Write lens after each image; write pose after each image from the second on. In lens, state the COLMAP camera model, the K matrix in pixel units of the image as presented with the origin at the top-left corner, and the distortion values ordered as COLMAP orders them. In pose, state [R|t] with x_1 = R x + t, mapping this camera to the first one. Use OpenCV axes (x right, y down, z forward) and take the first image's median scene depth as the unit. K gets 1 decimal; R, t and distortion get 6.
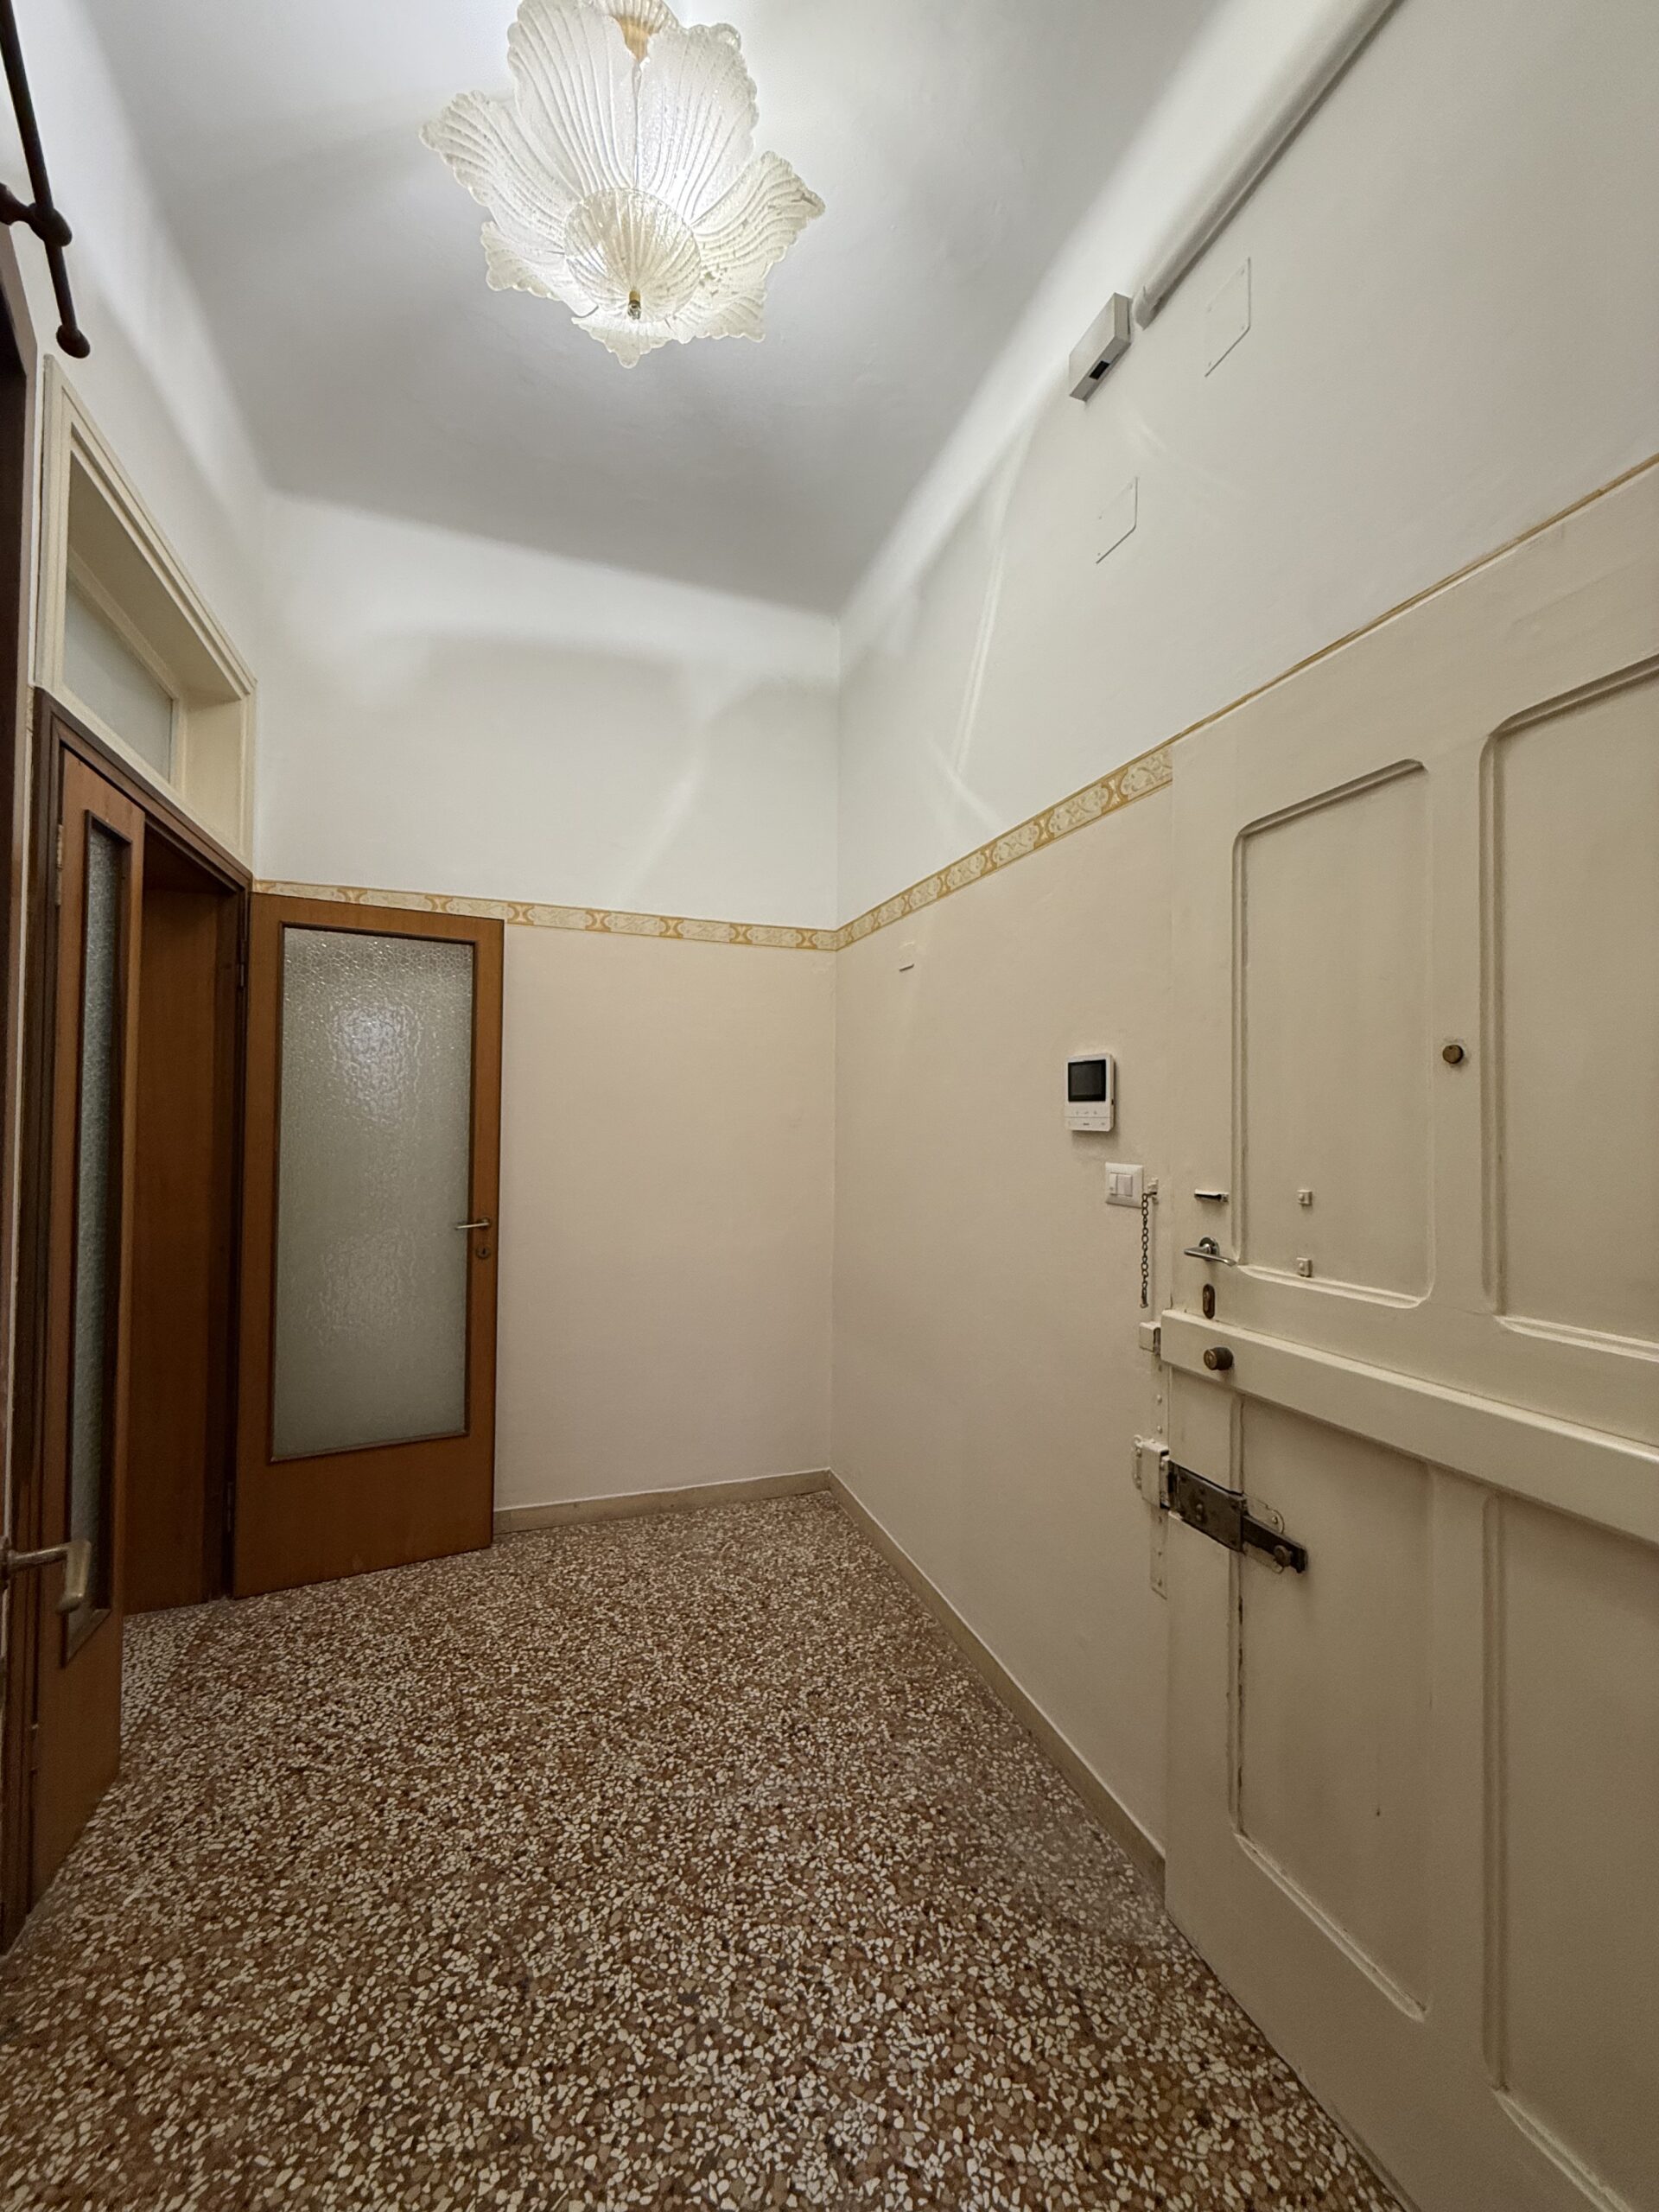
lens RADIAL K [[876.6, 0, 830.0], [0, 876.6, 1099.6], [0, 0, 1]] dist [0.001648, -0.001179]
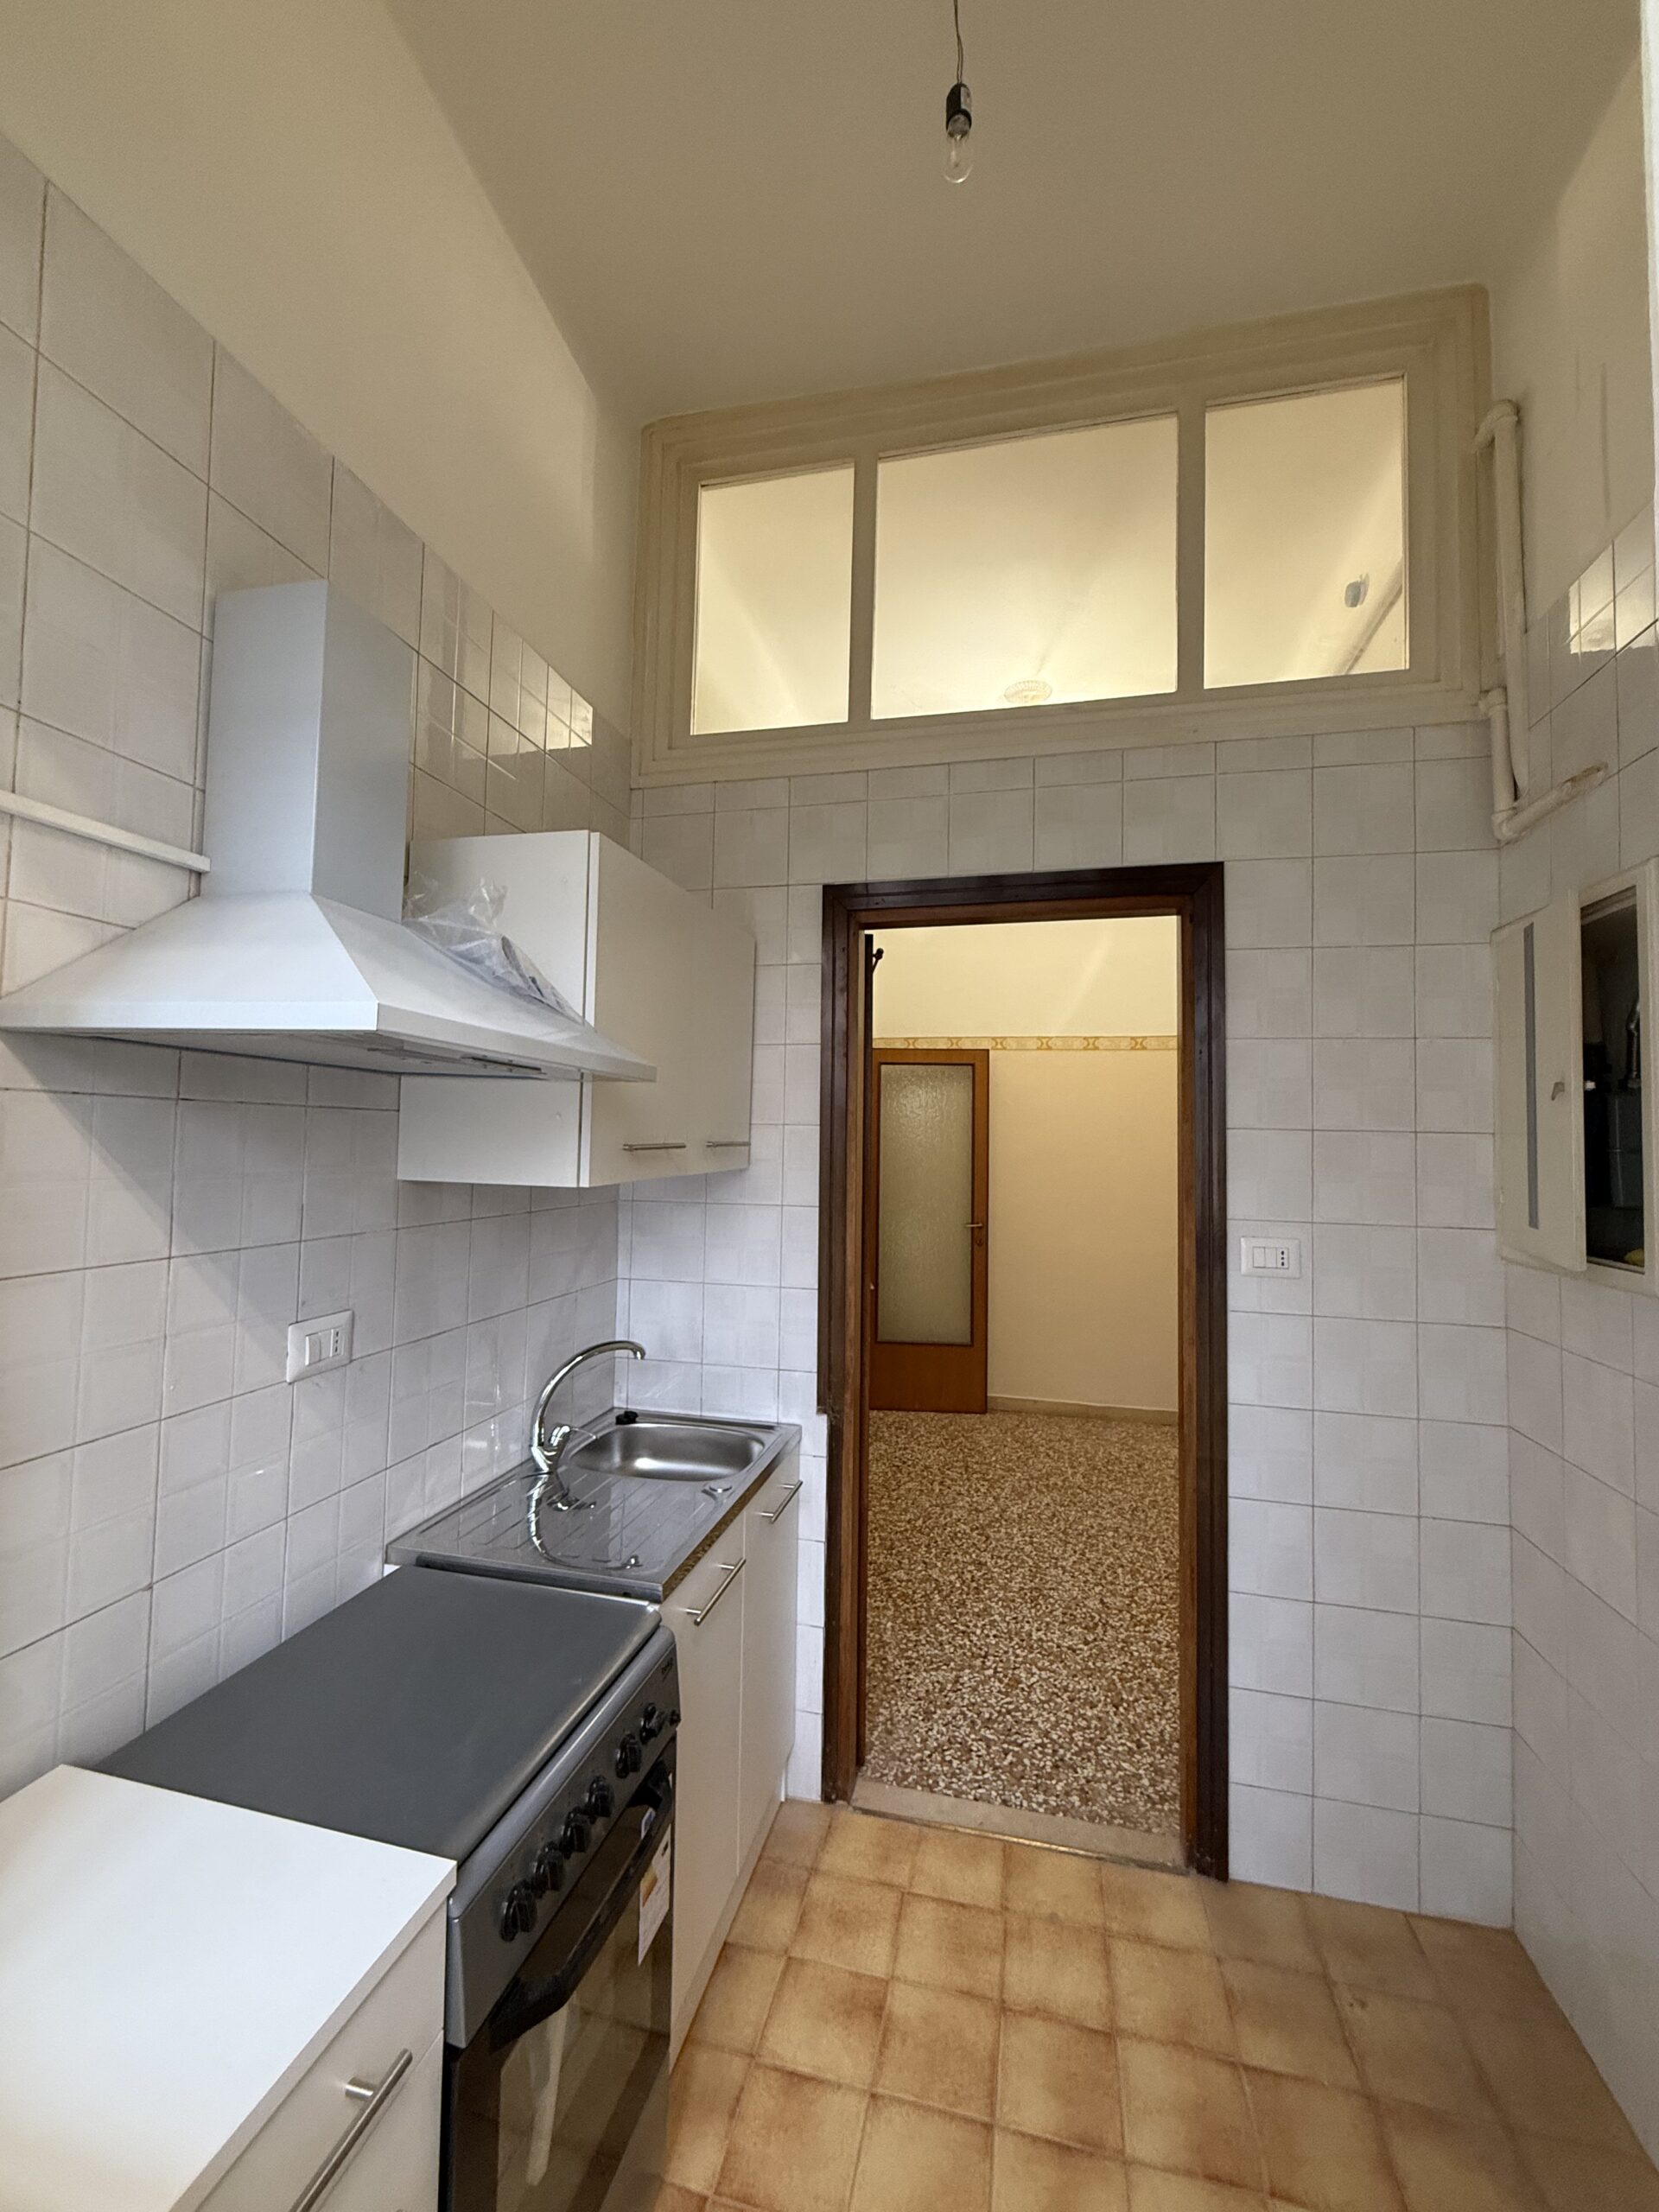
lens RADIAL K [[876.6, 0, 831.4], [0, 876.6, 1101.8], [0, 0, 1]] dist [0.001648, -0.001179]
pose [[0.842144, -0.020965, -0.538845, 0.436756], [0.005263, 0.999516, -0.030663, -0.074167], [0.539227, 0.022987, 0.841847, -0.915849]]
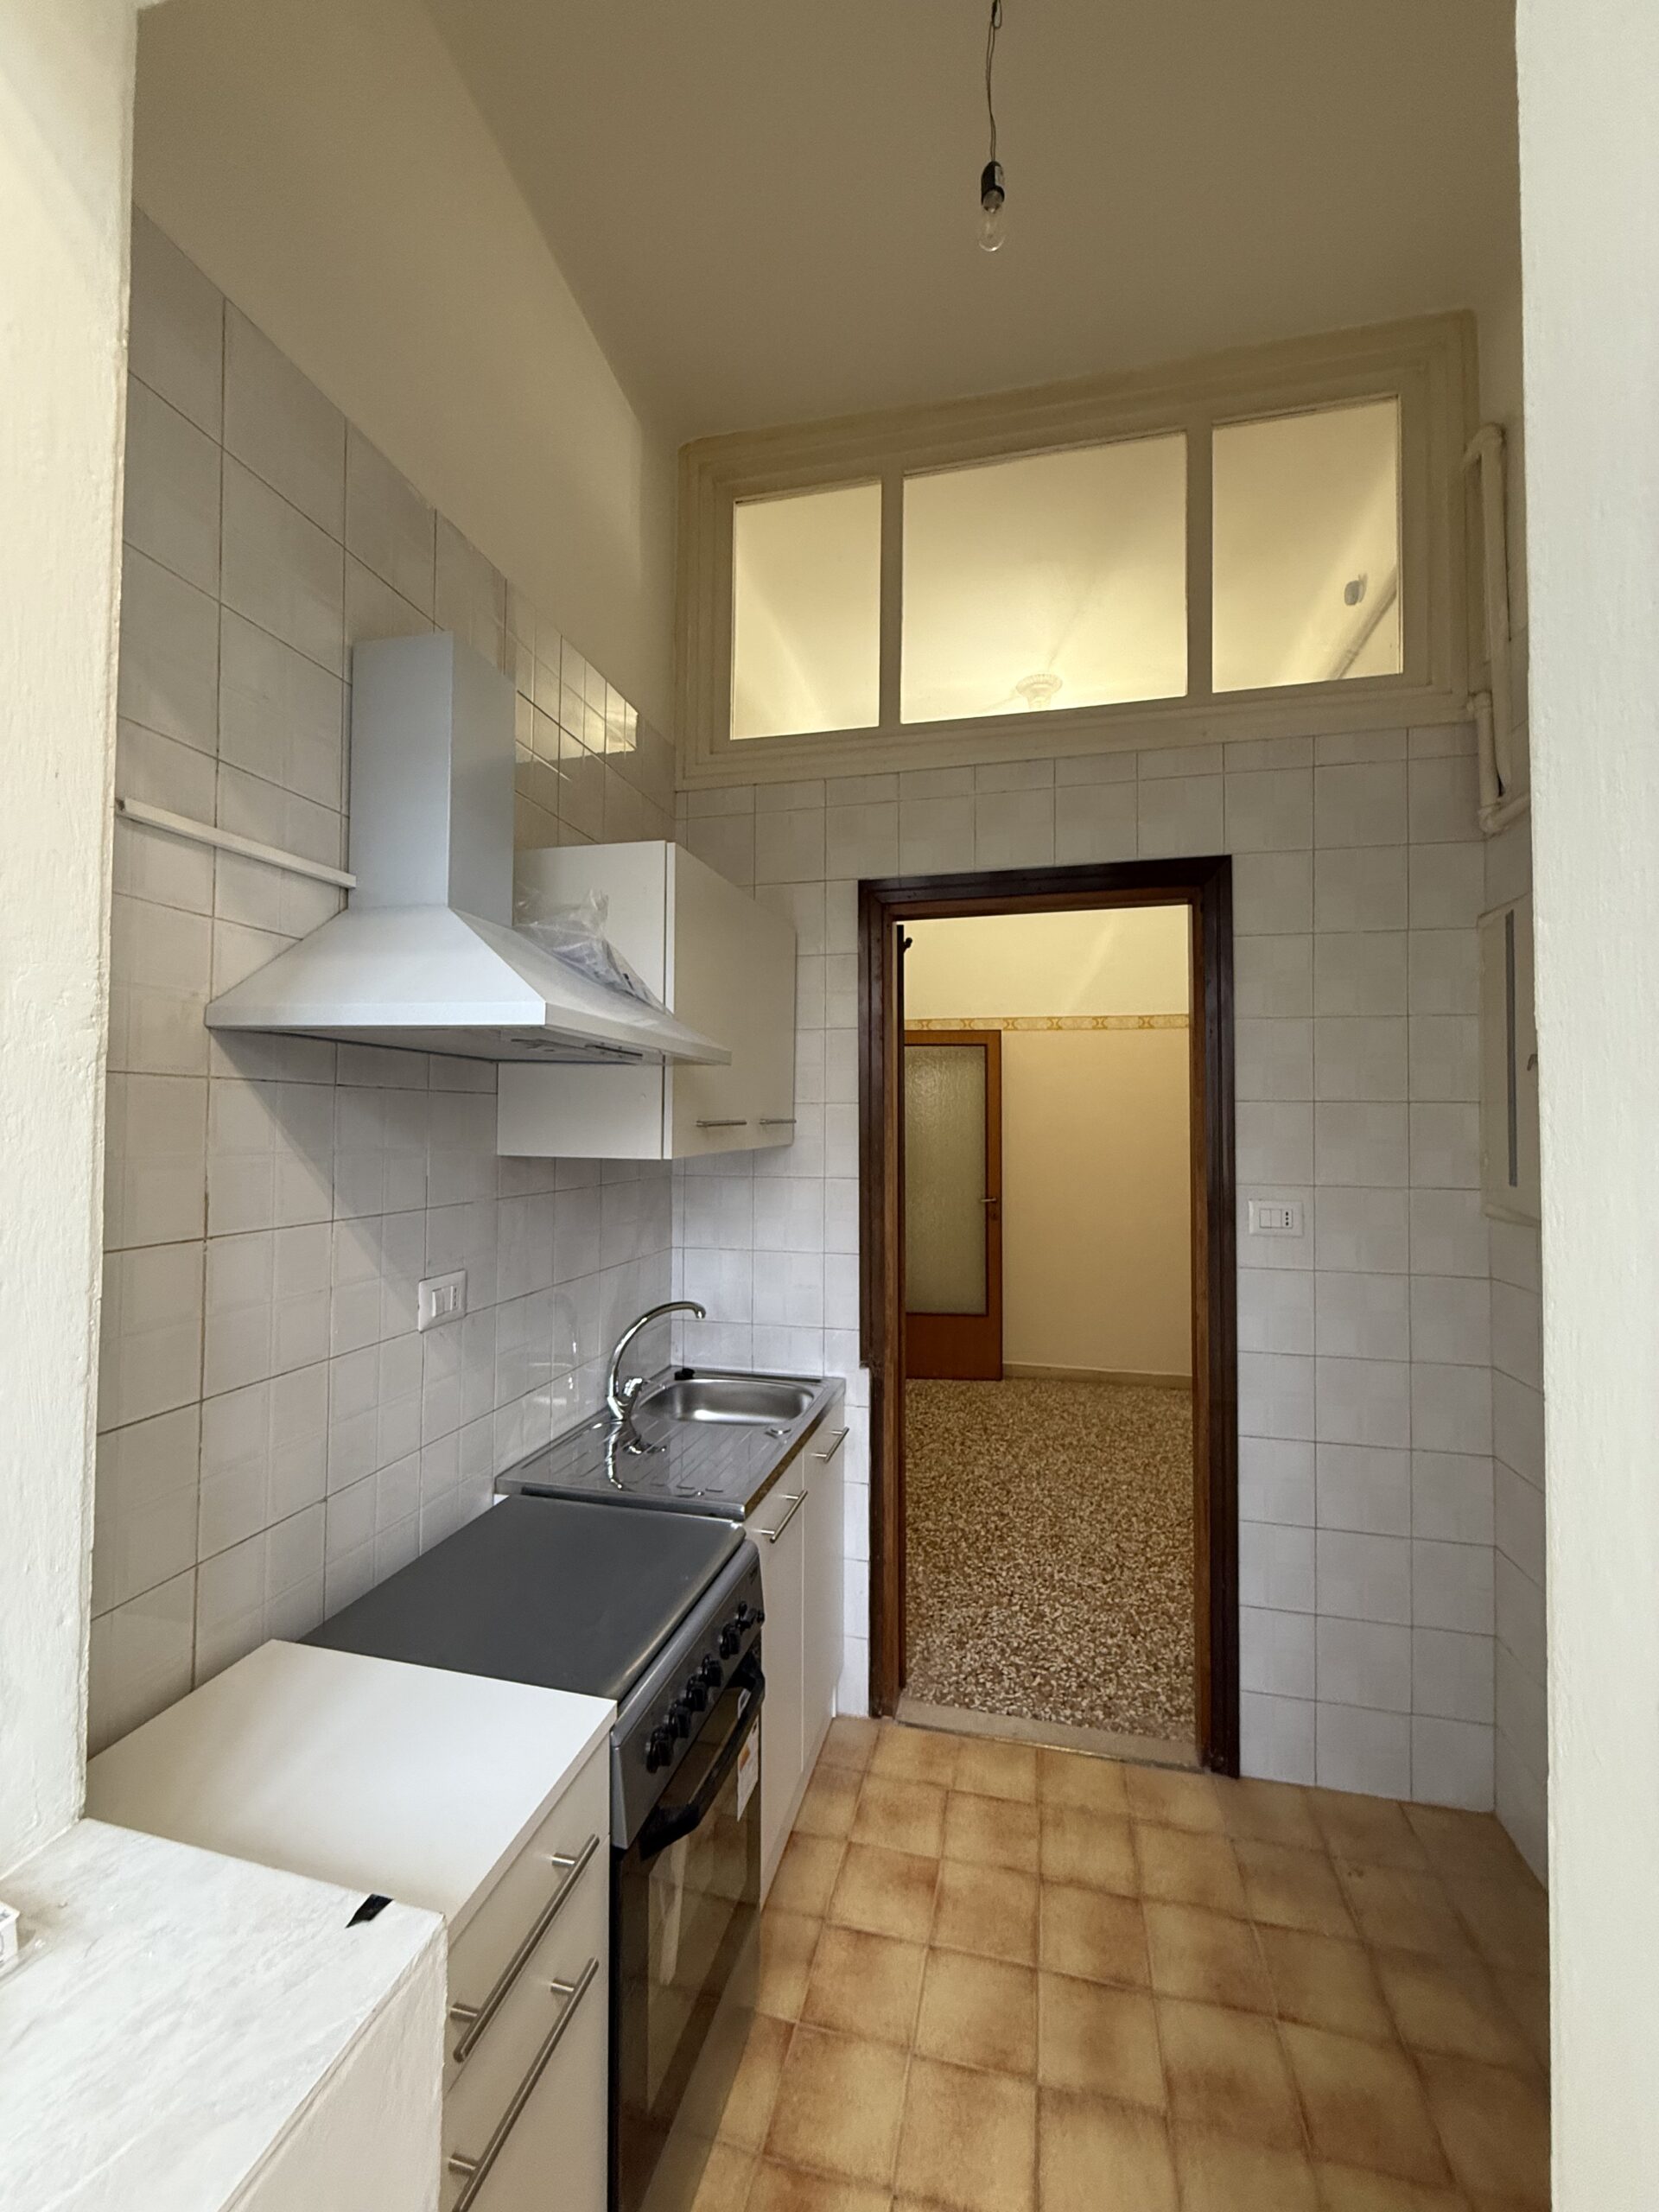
lens RADIAL K [[876.6, 0, 832.9], [0, 876.6, 1101.4], [0, 0, 1]] dist [0.001648, -0.001179]
pose [[0.841133, -0.021034, -0.540419, 0.445043], [0.018373, 0.999778, -0.010317, -0.069744], [0.540516, -0.001252, 0.841333, -1.013384]]
